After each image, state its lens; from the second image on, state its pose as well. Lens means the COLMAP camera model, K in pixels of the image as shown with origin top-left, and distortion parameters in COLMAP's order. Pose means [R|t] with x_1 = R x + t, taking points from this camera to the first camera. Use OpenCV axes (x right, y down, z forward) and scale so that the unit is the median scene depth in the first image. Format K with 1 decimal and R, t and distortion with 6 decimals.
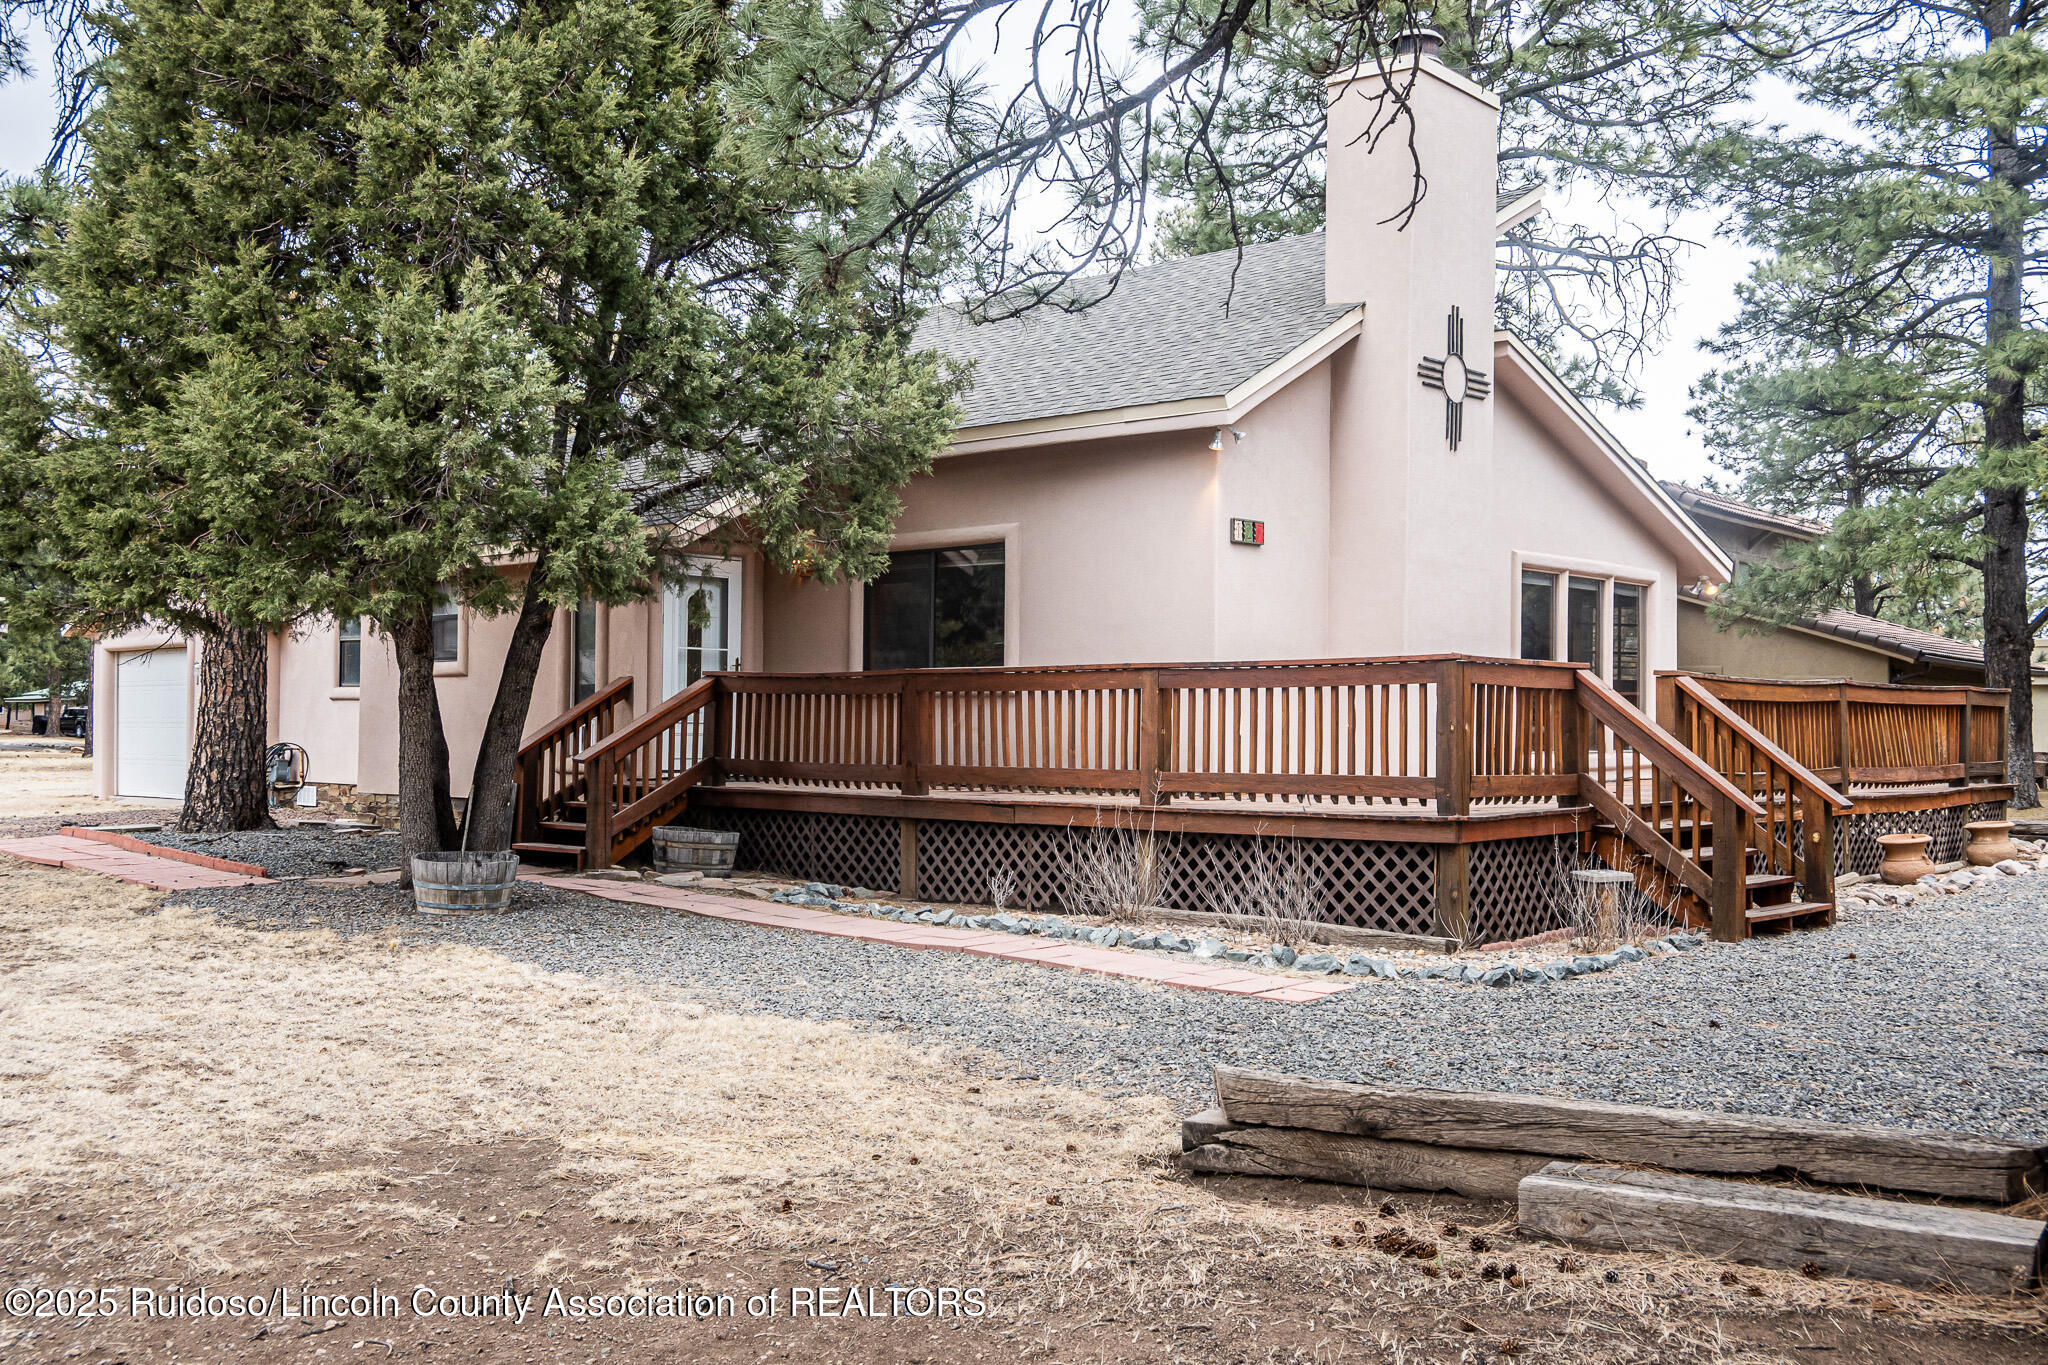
lens RADIAL K [[1954.2, 0, 1026.0], [0, 1954.2, 676.2], [0, 0, 1]] dist [0.066643, 0.009706]
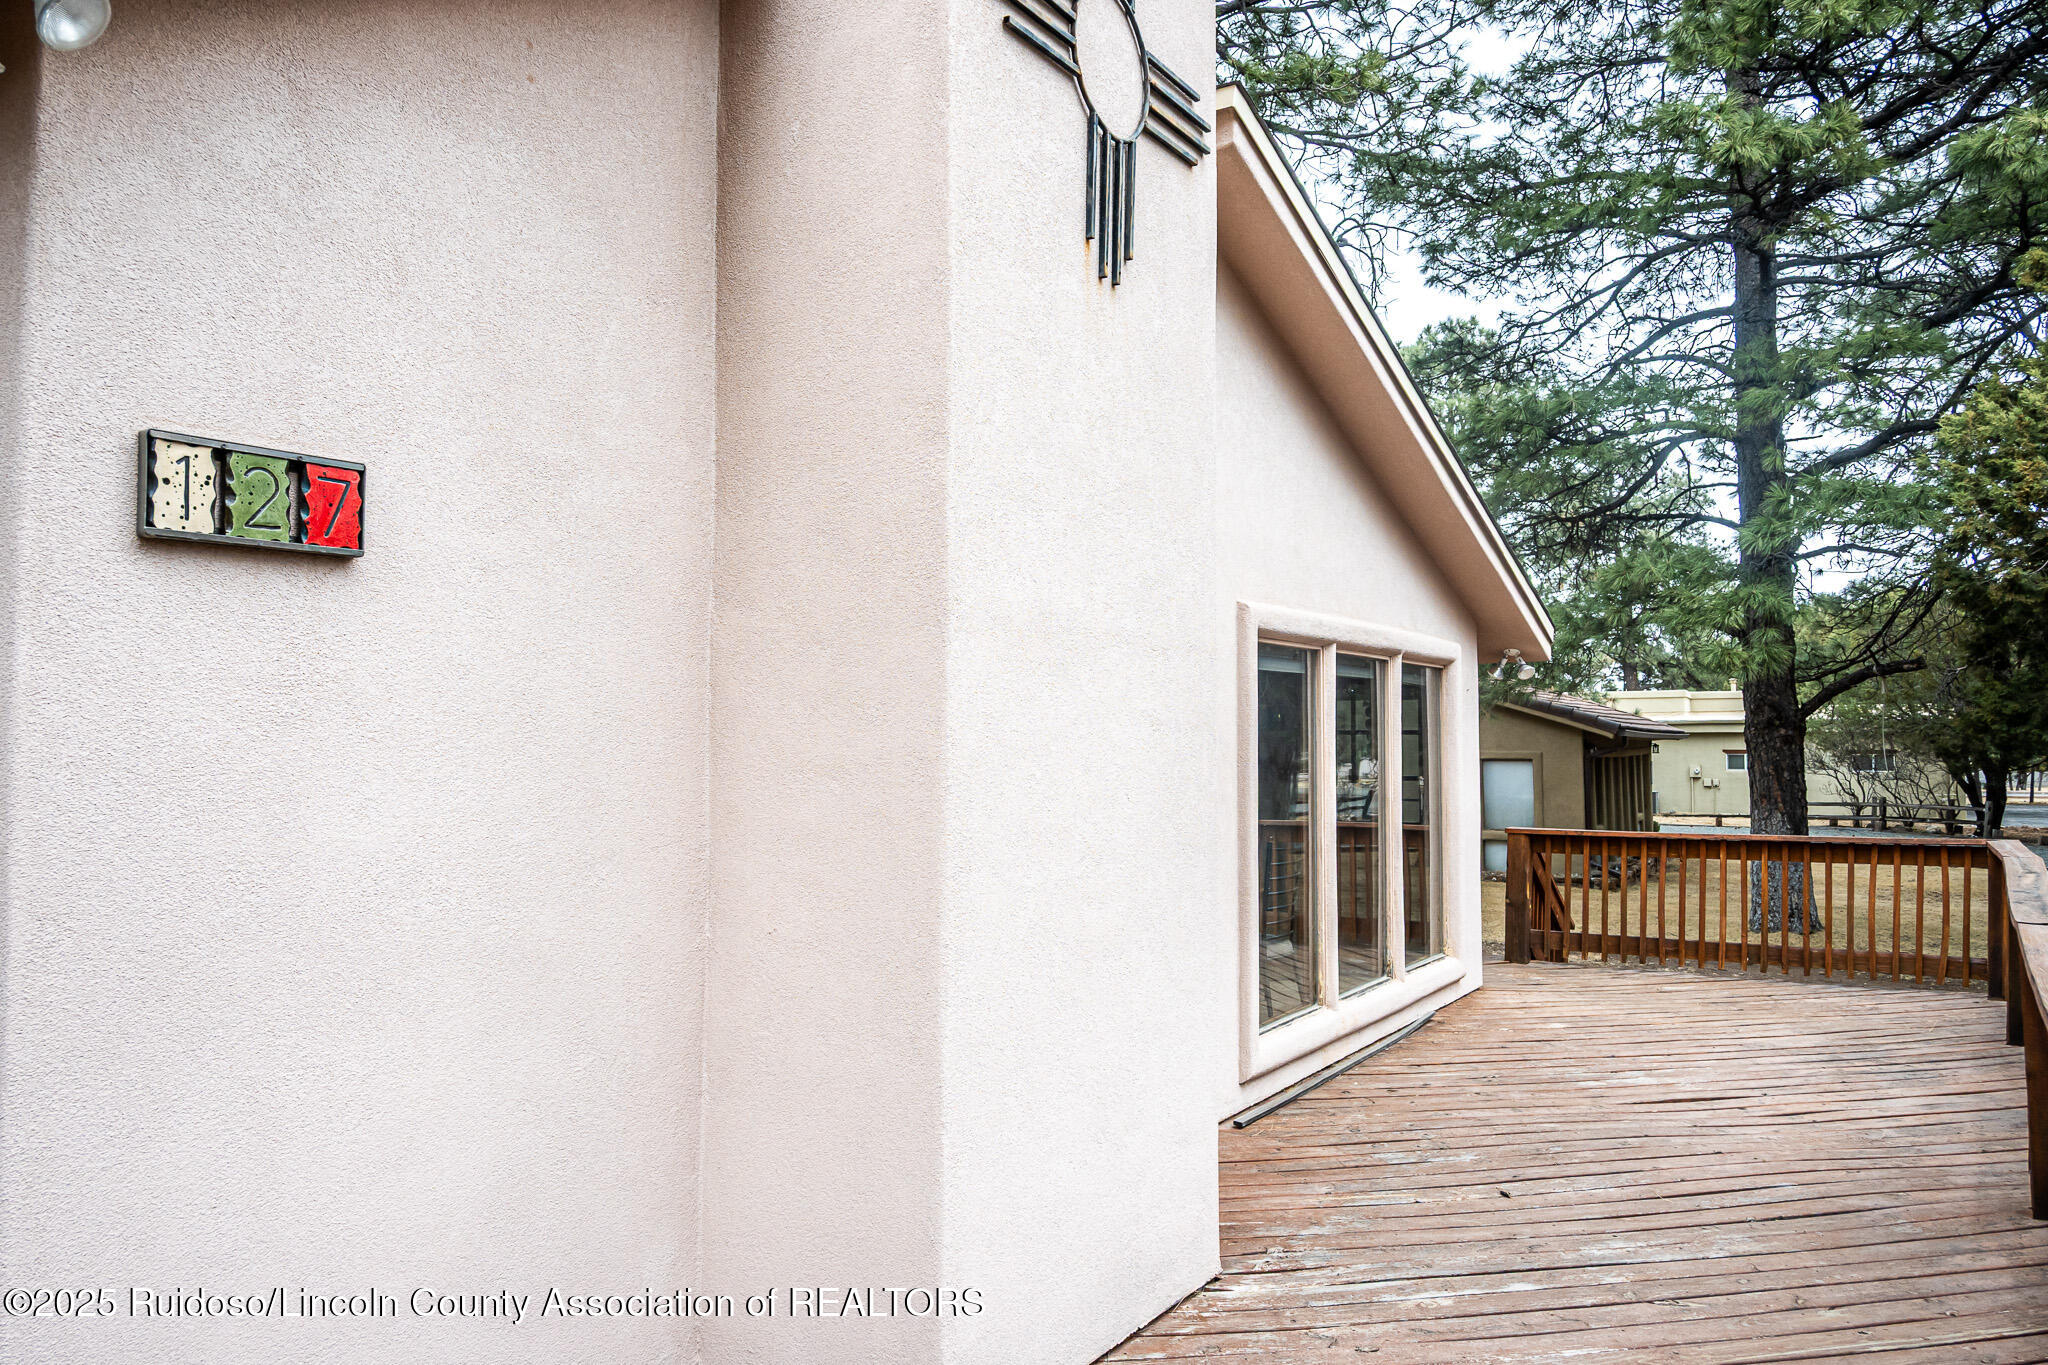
lens RADIAL K [[1425.8, 0, 1028.4], [0, 1425.8, 683.0], [0, 0, 1]] dist [-0.005526, 0.002713]
pose [[0.989076, -0.003425, 0.147368, 0.149442], [0.005759, 0.999865, -0.015415, -0.040187], [-0.147296, 0.016095, 0.988962, 0.678263]]
